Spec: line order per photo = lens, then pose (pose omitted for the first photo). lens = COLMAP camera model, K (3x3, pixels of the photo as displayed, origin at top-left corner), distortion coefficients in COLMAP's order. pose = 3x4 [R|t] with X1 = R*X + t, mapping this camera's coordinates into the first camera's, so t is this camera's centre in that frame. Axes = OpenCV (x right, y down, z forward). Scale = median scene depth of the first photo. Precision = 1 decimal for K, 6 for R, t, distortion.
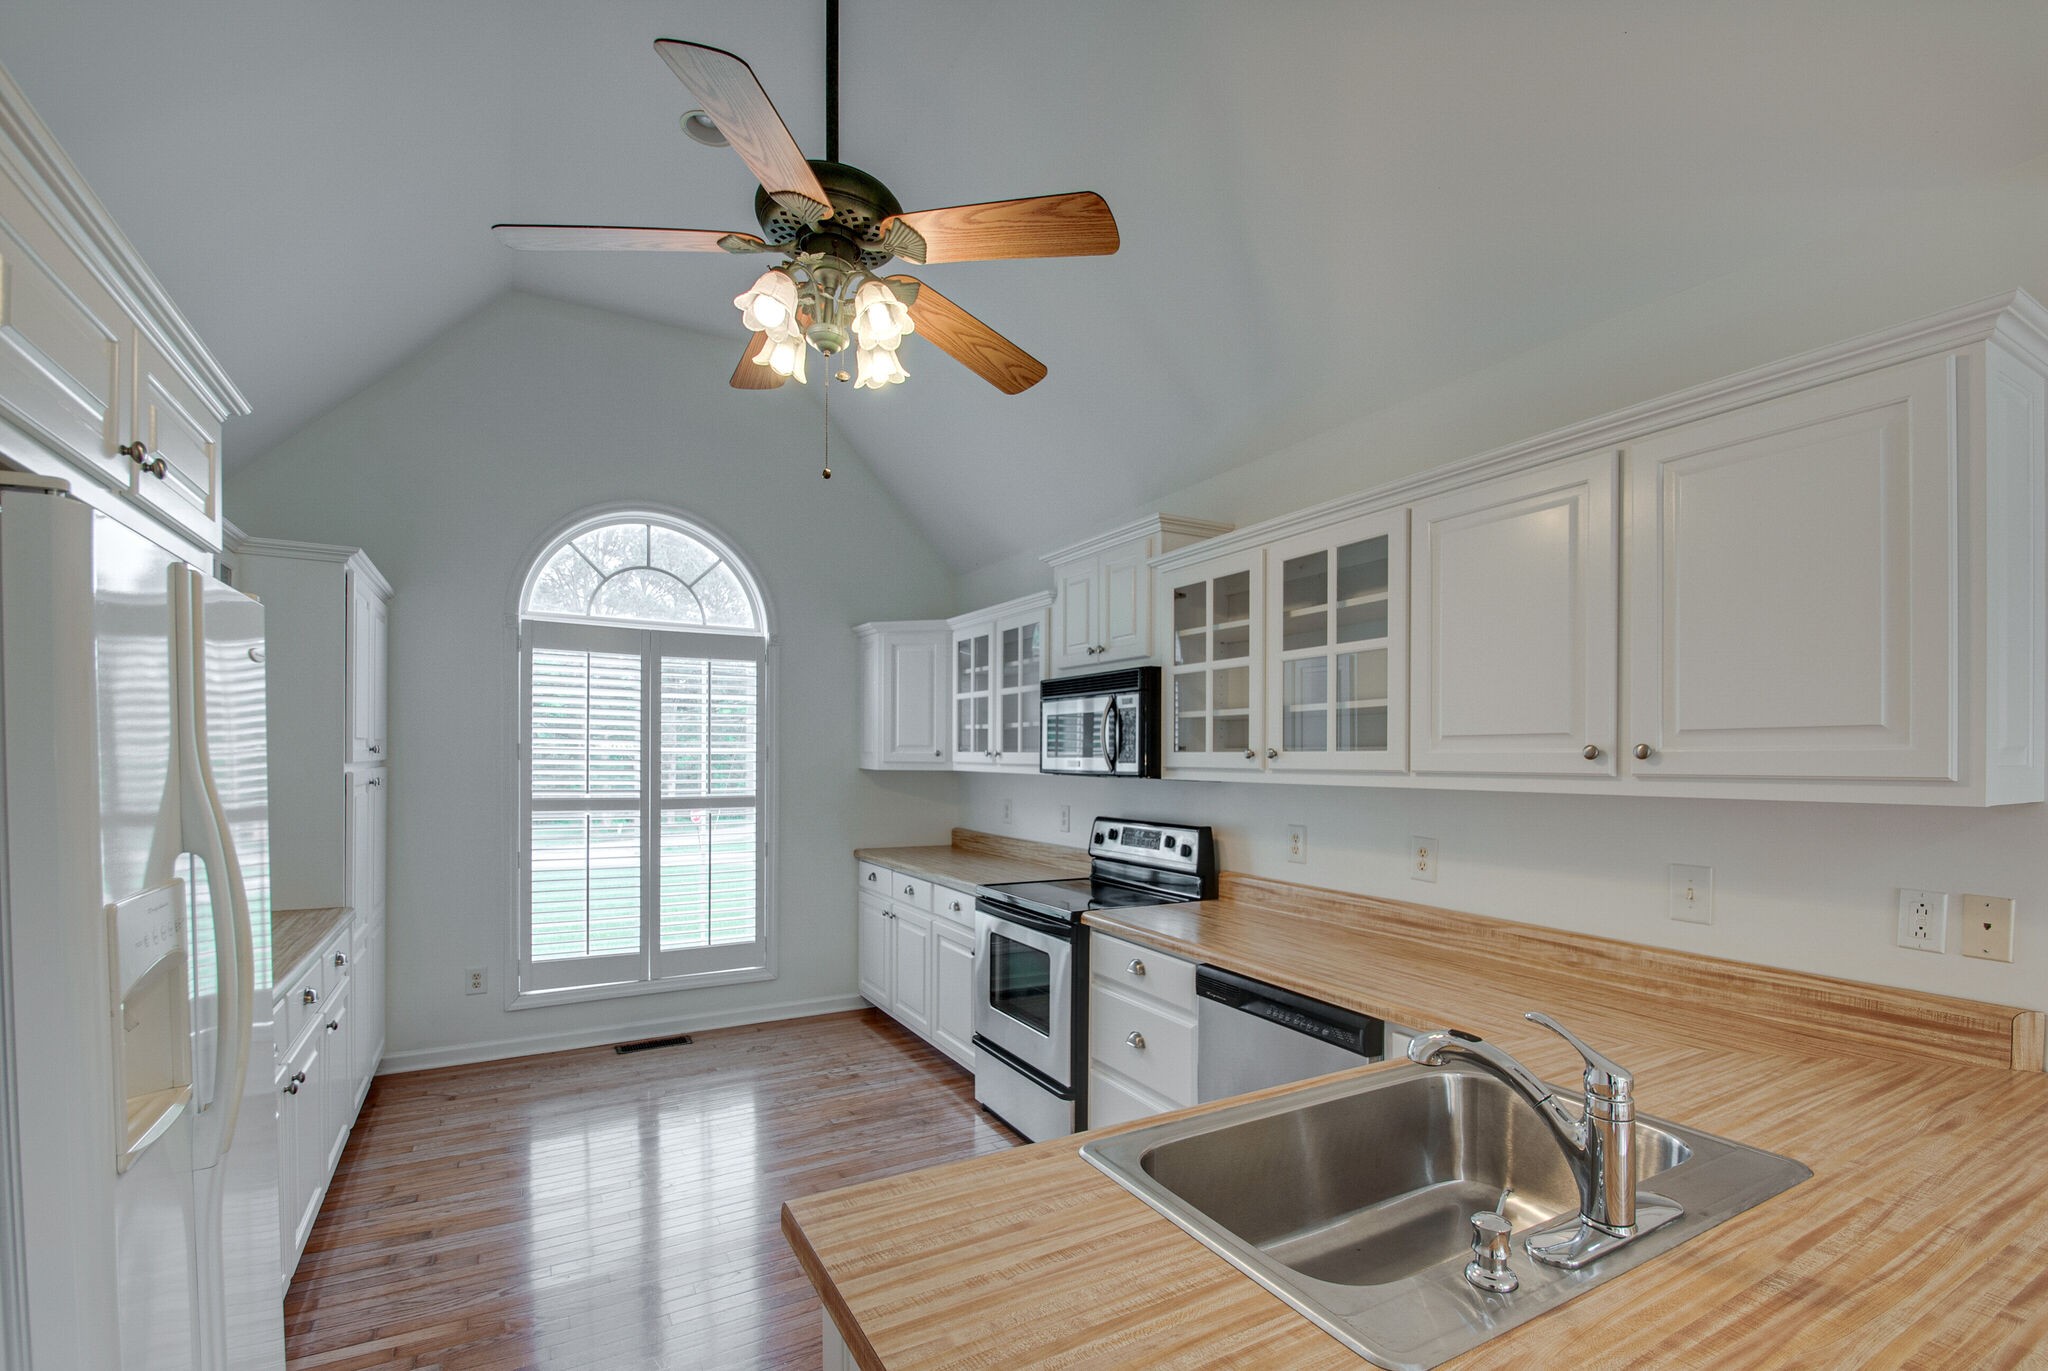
lens RADIAL K [[922.0, 0, 1051.1], [0, 922.0, 756.0], [0, 0, 1]] dist [0.001005, 0.000097]
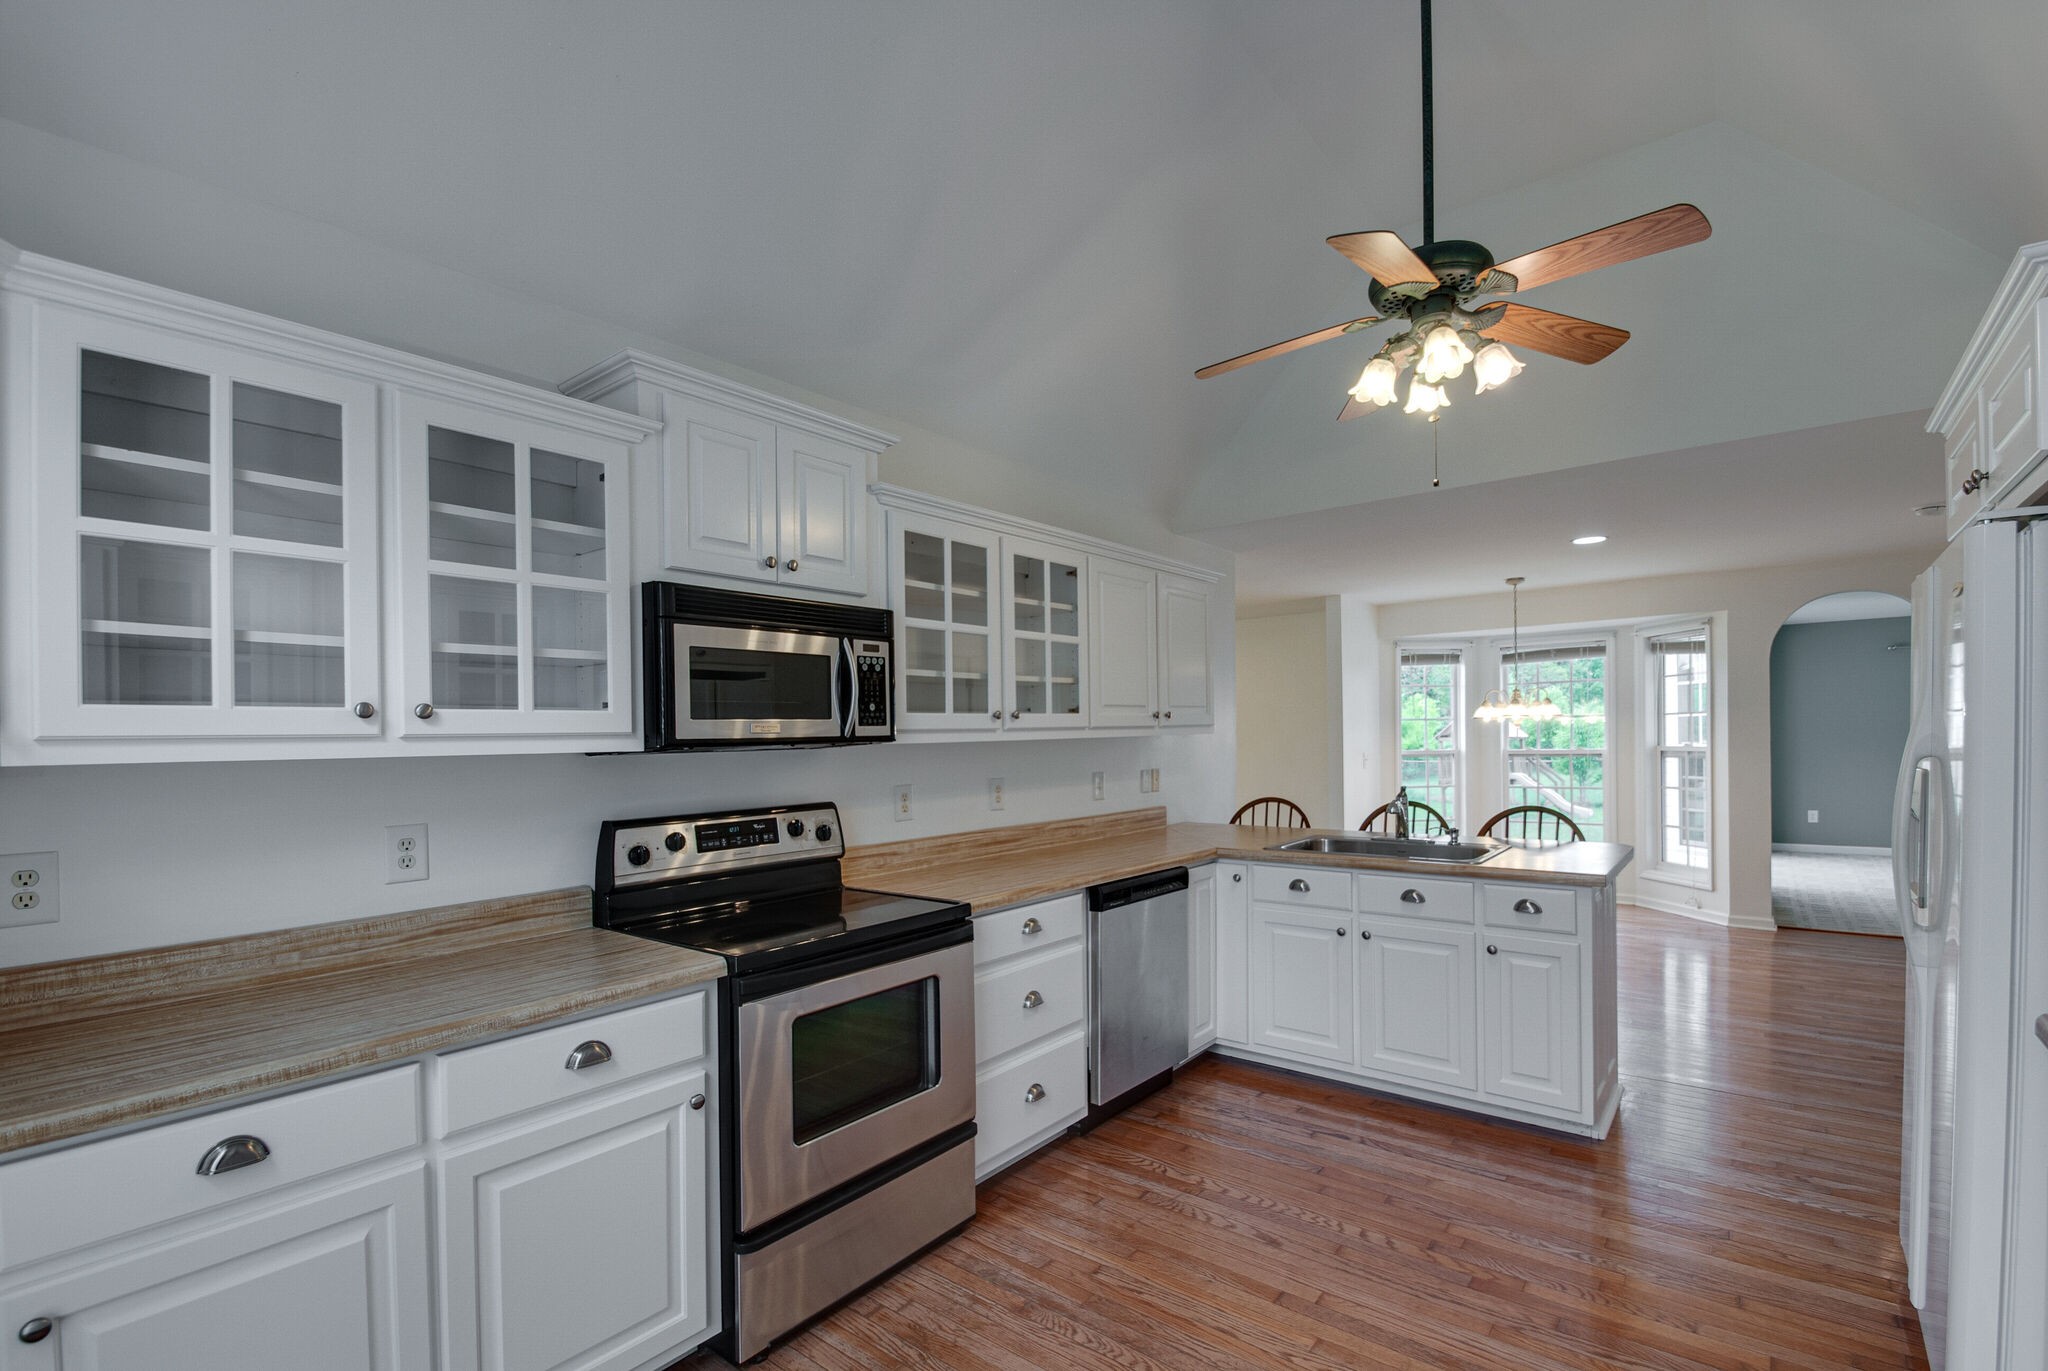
lens RADIAL K [[893.4, 0, 1021.6], [0, 893.4, 719.3], [0, 0, 1]] dist [-0.000917, -0.000103]
pose [[-0.359650, -0.004606, 0.933076, -0.545830], [0.002696, 0.999979, 0.005976, -0.002500], [-0.933083, 0.004665, -0.359630, 0.920291]]
